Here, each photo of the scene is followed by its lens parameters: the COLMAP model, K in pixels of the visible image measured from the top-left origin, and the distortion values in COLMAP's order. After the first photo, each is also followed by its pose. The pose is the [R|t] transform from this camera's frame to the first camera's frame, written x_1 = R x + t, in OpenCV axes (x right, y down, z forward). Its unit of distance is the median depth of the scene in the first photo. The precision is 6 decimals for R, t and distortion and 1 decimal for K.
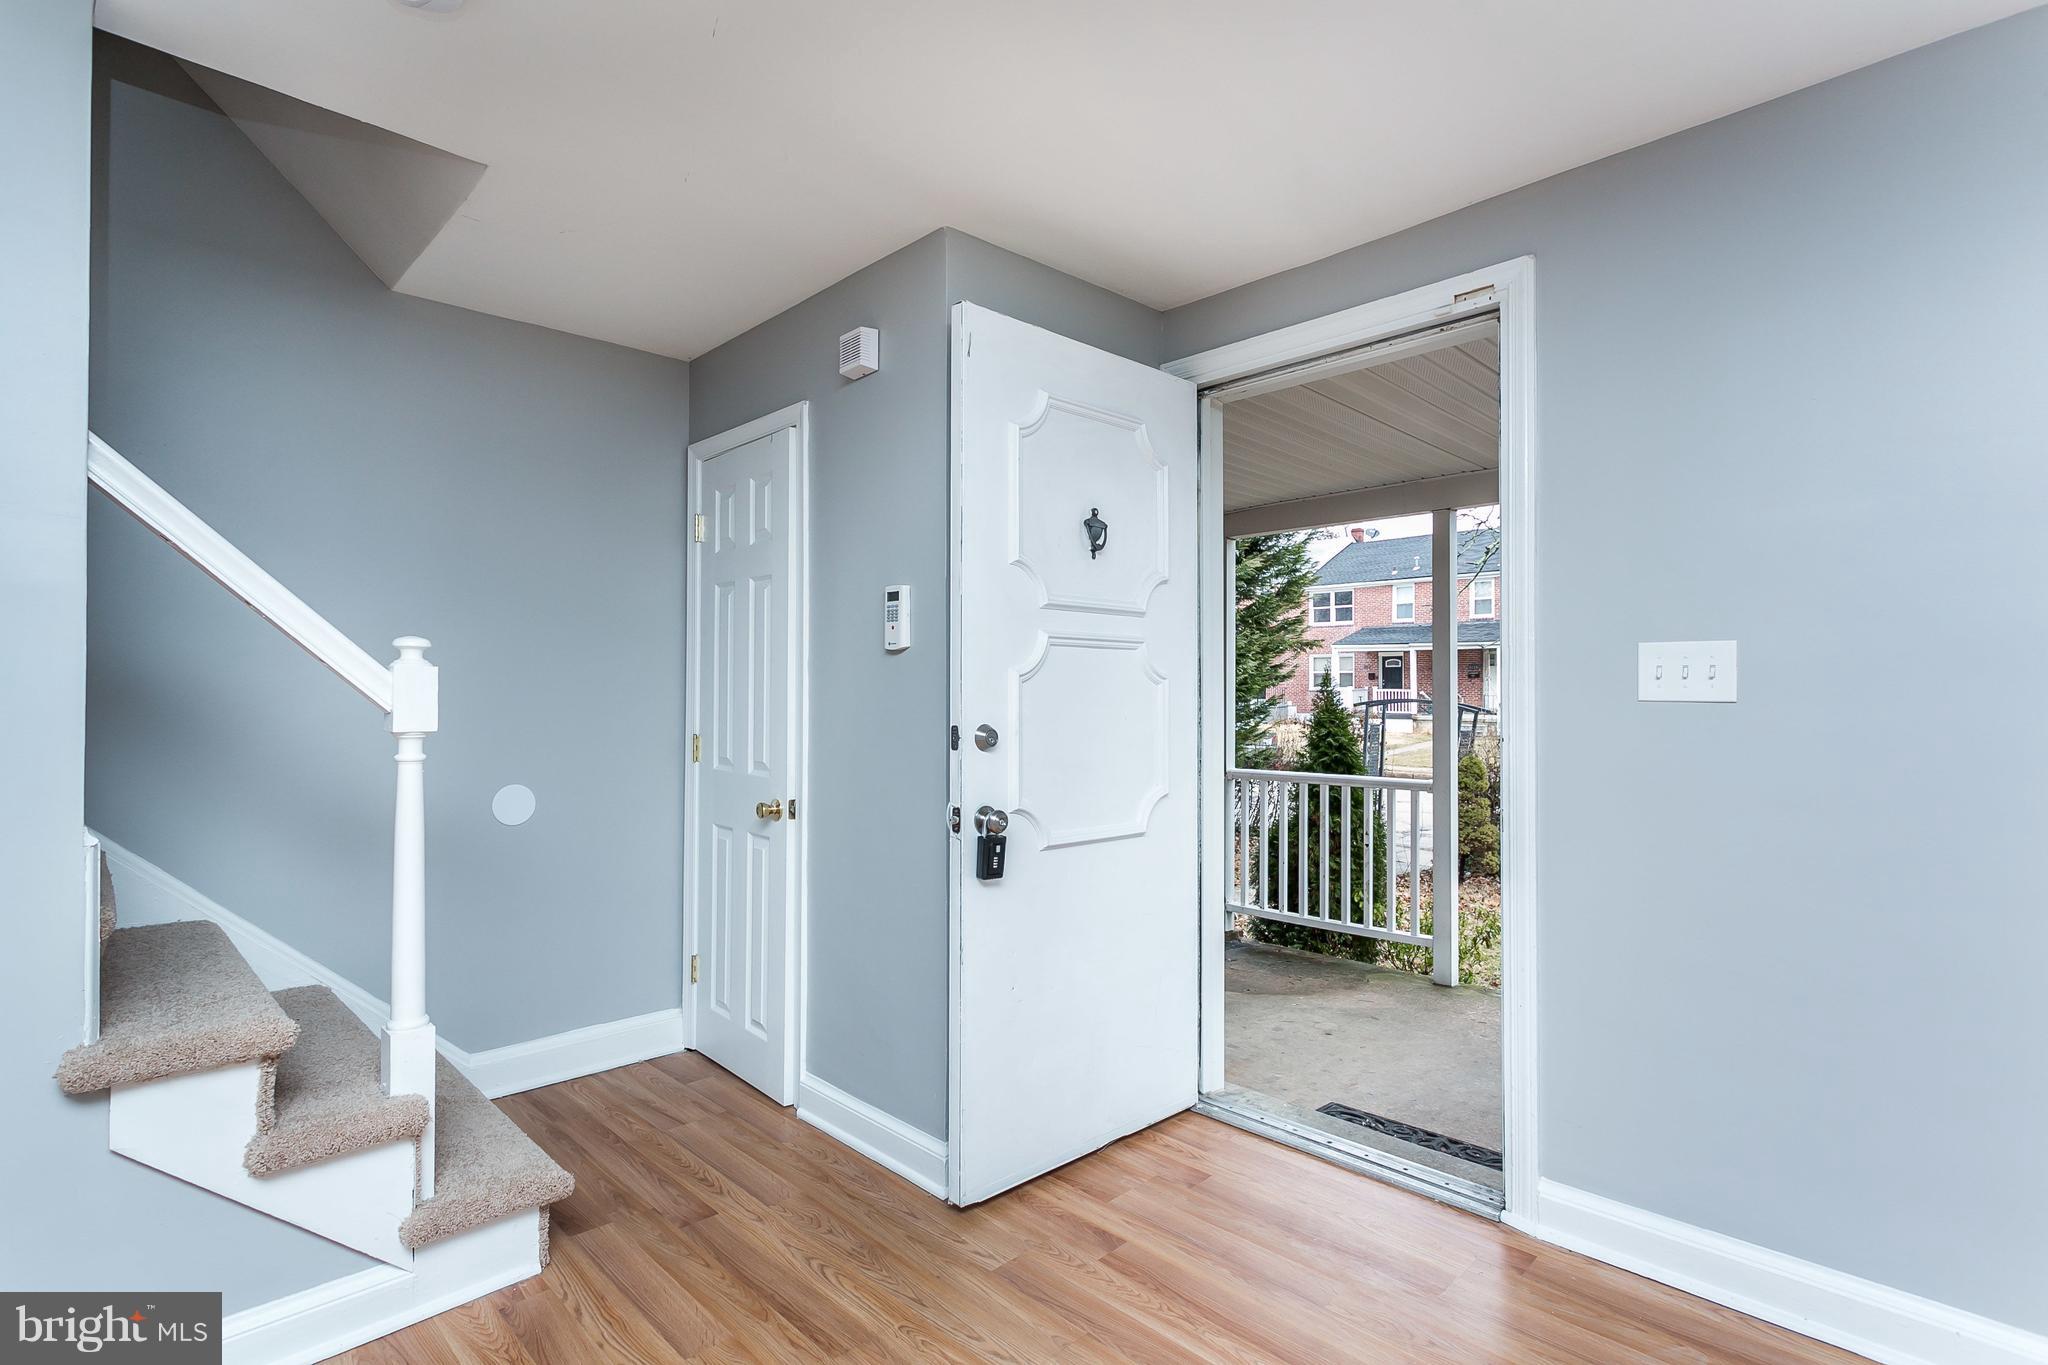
lens RADIAL K [[983.6, 0, 1014.8], [0, 983.6, 687.3], [0, 0, 1]] dist [-0.000140, 0.000348]
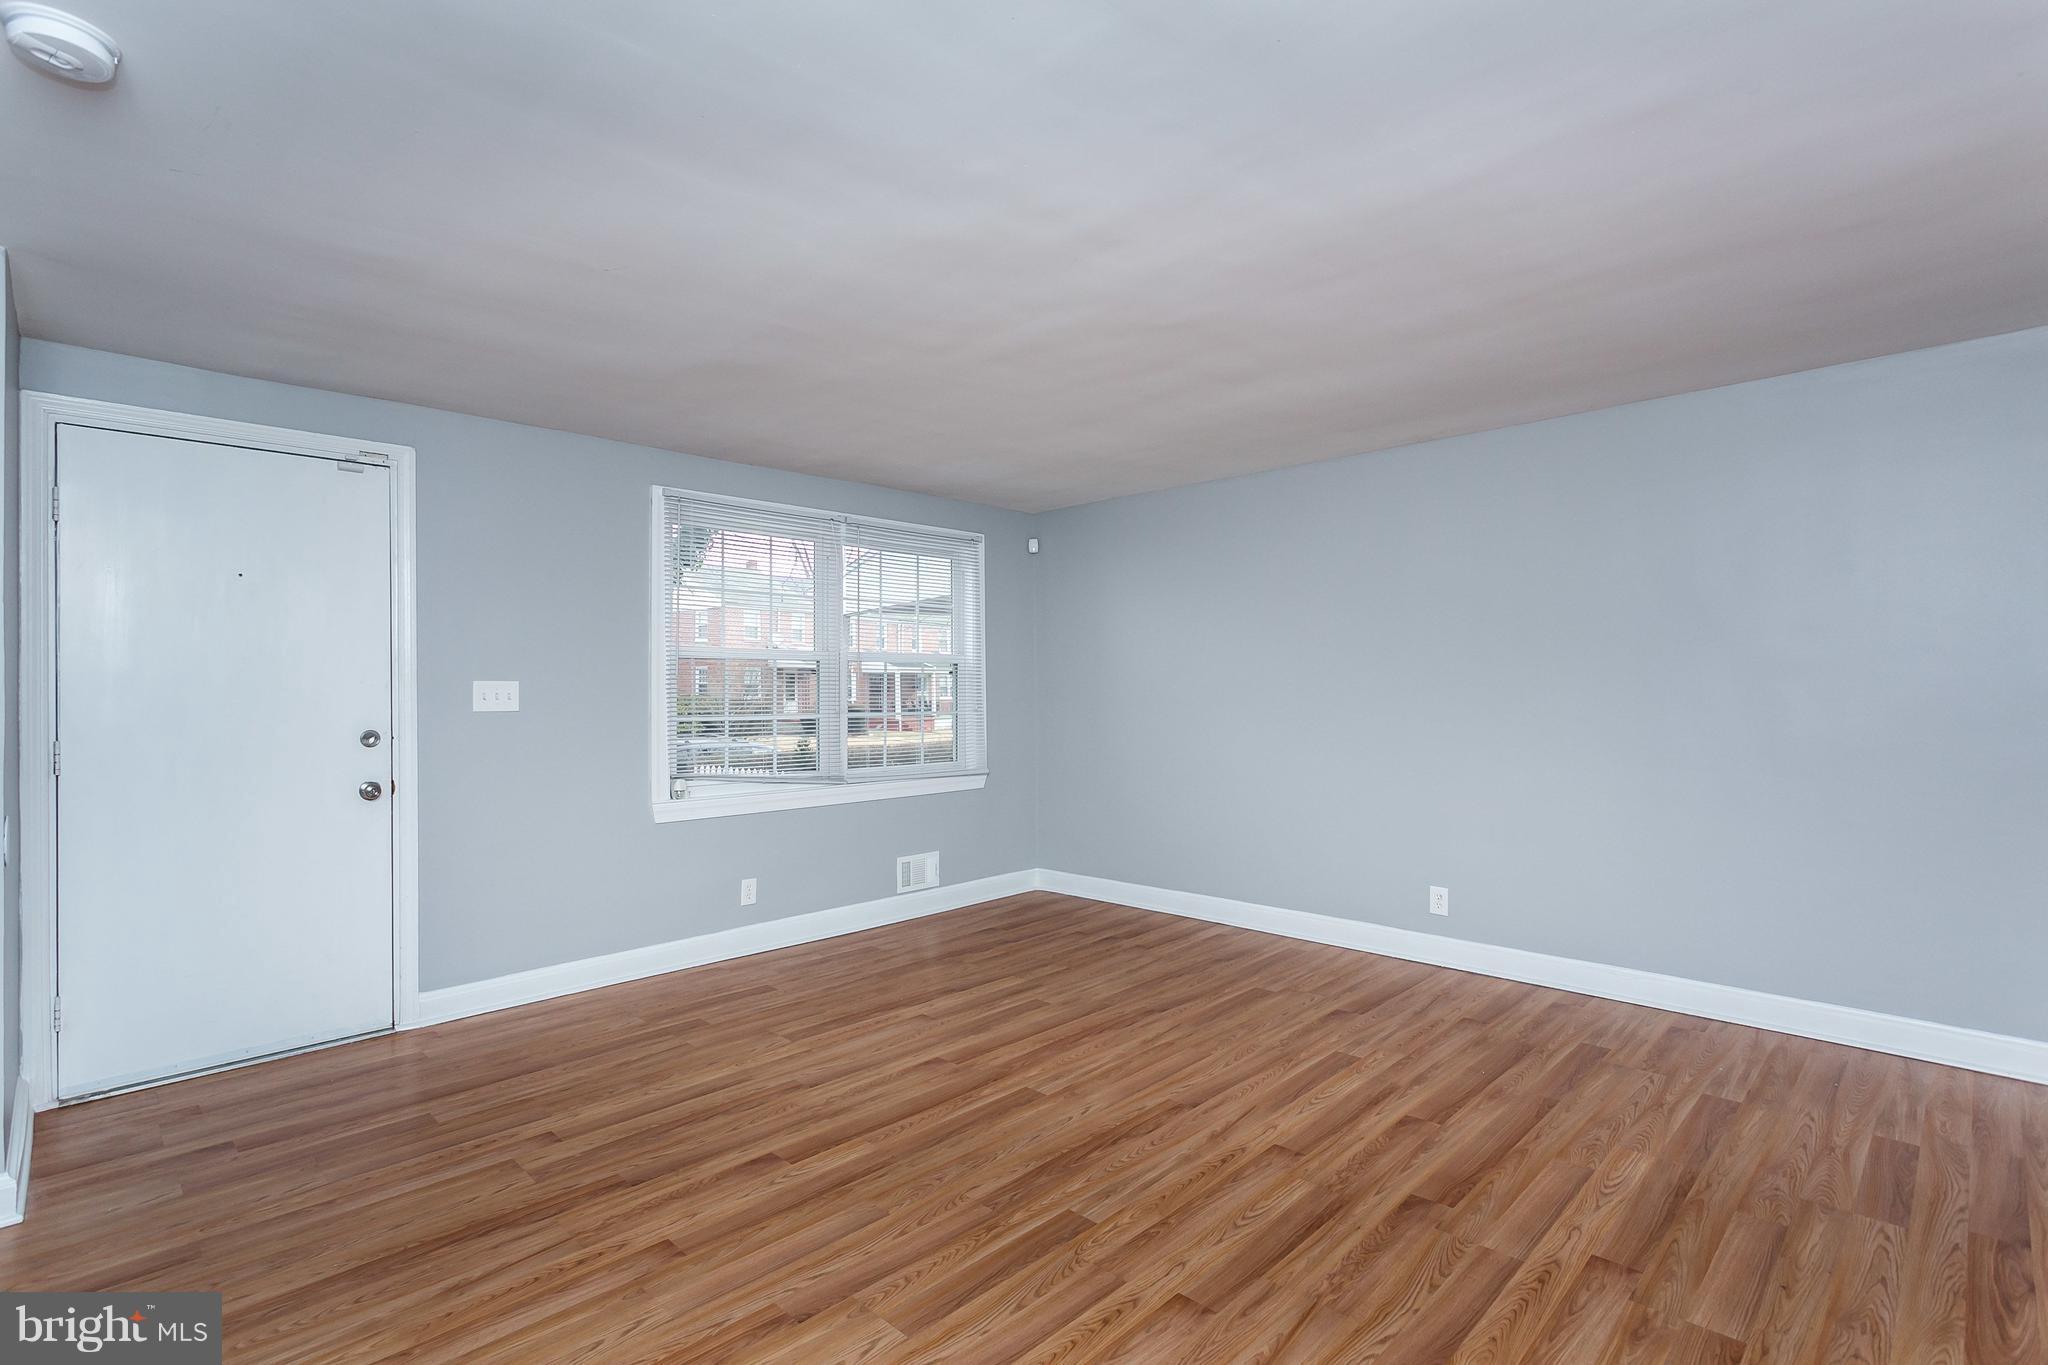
lens RADIAL K [[967.4, 0, 1014.3], [0, 967.4, 682.9], [0, 0, 1]] dist [0.000391, 0.001252]
pose [[-0.007794, 0.007618, 0.999941, -0.971738], [-0.002223, 0.999968, -0.007635, -0.024440], [-0.999967, -0.002282, -0.007777, -0.013932]]
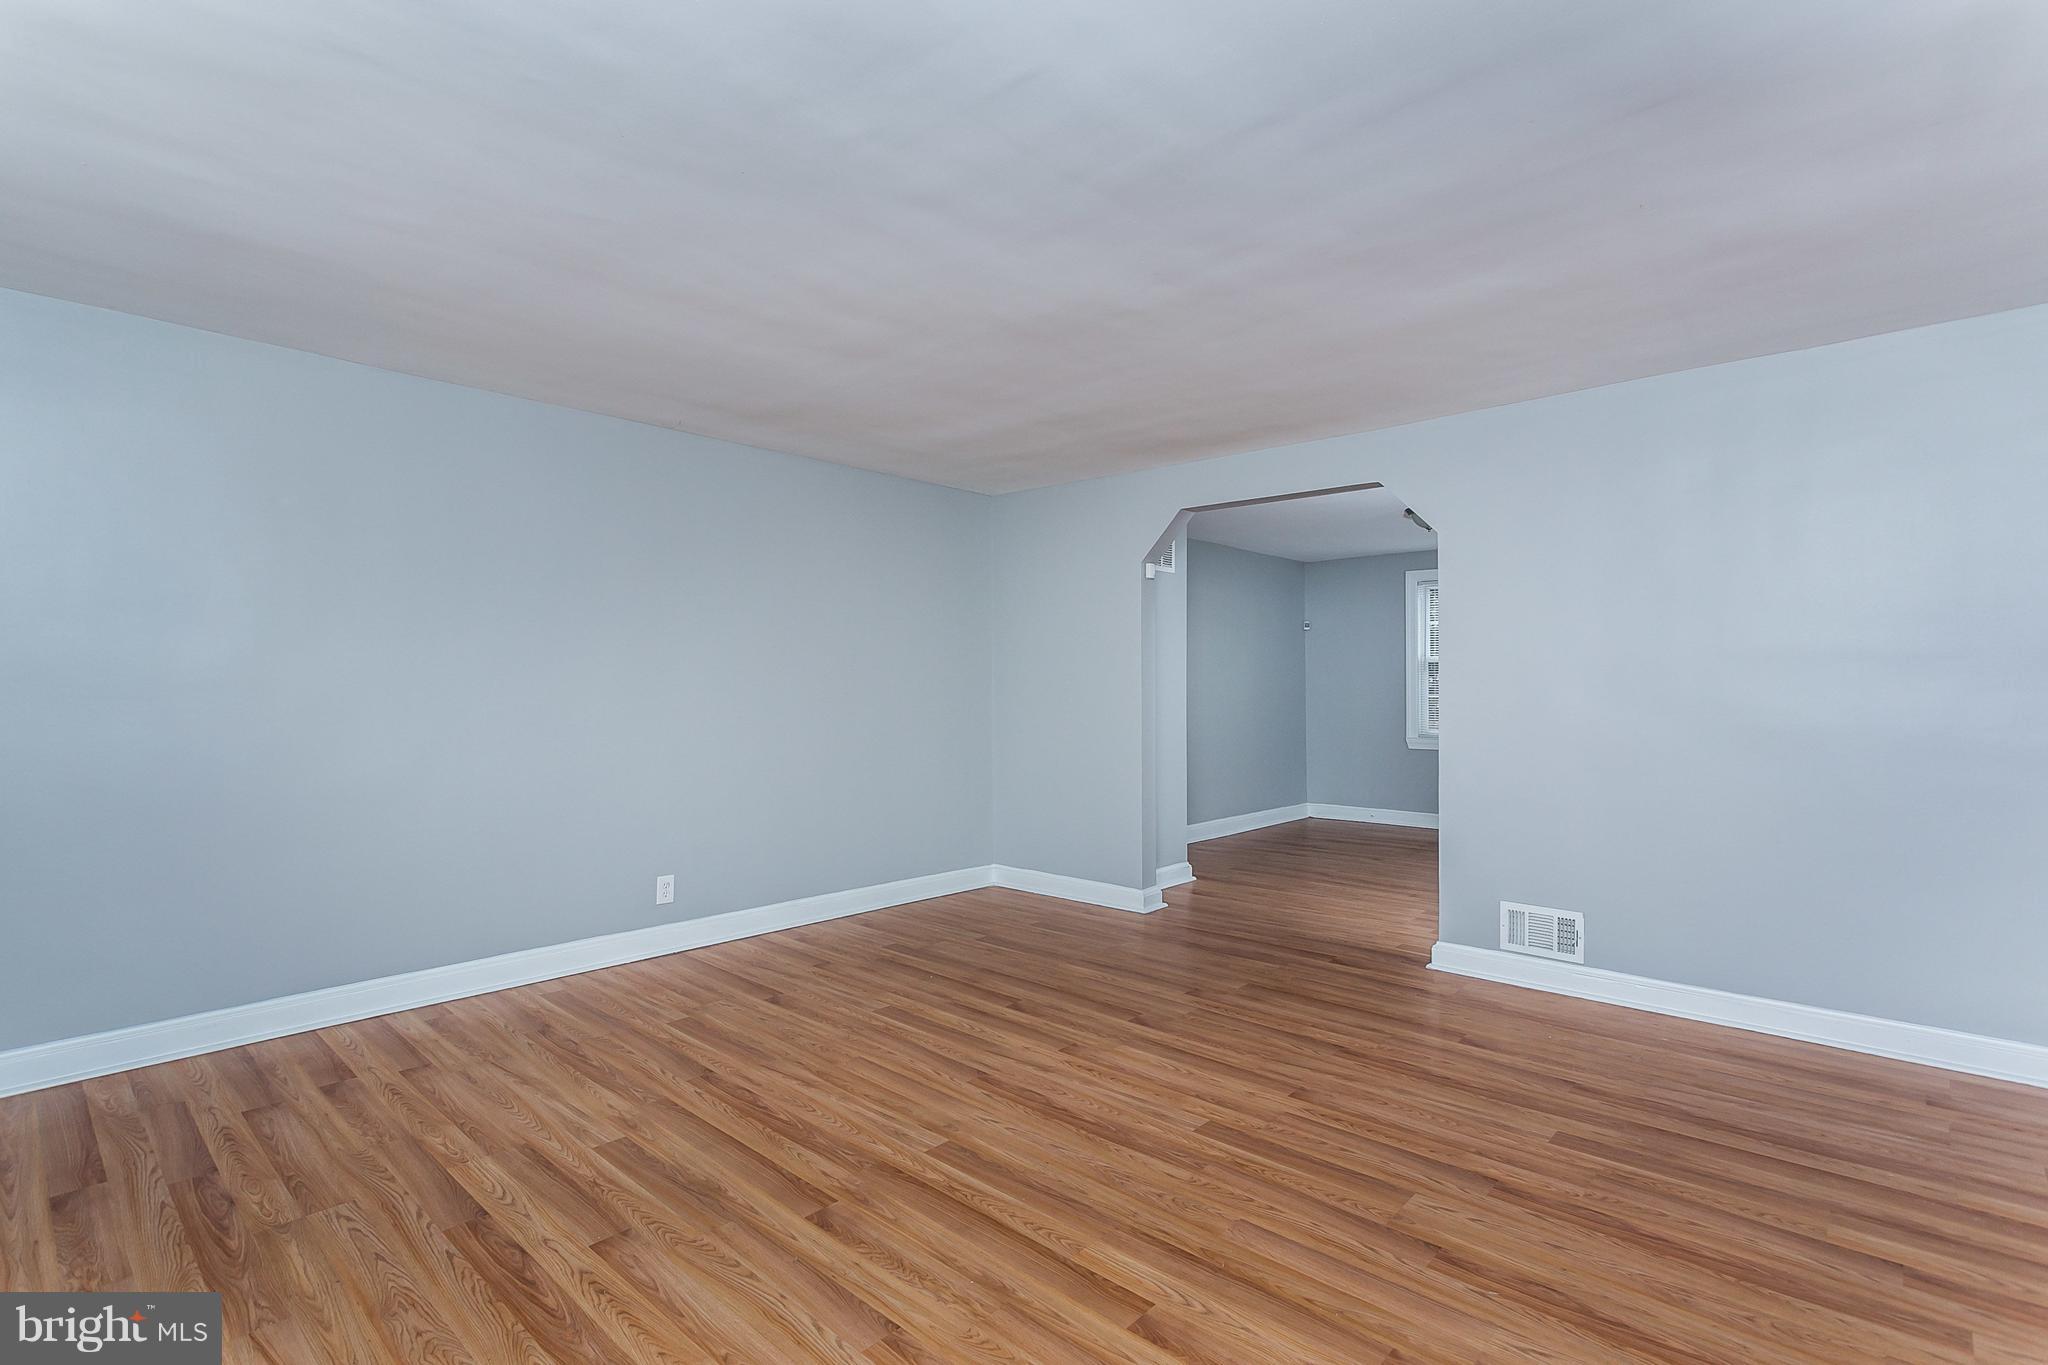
lens RADIAL K [[967.4, 0, 1014.3], [0, 967.4, 682.9], [0, 0, 1]] dist [0.000391, 0.001252]
pose [[-0.998990, 0.000134, -0.044937, 0.169609], [0.000785, 0.999895, -0.014469, 0.005310], [0.044931, -0.014489, -0.998885, 0.939429]]
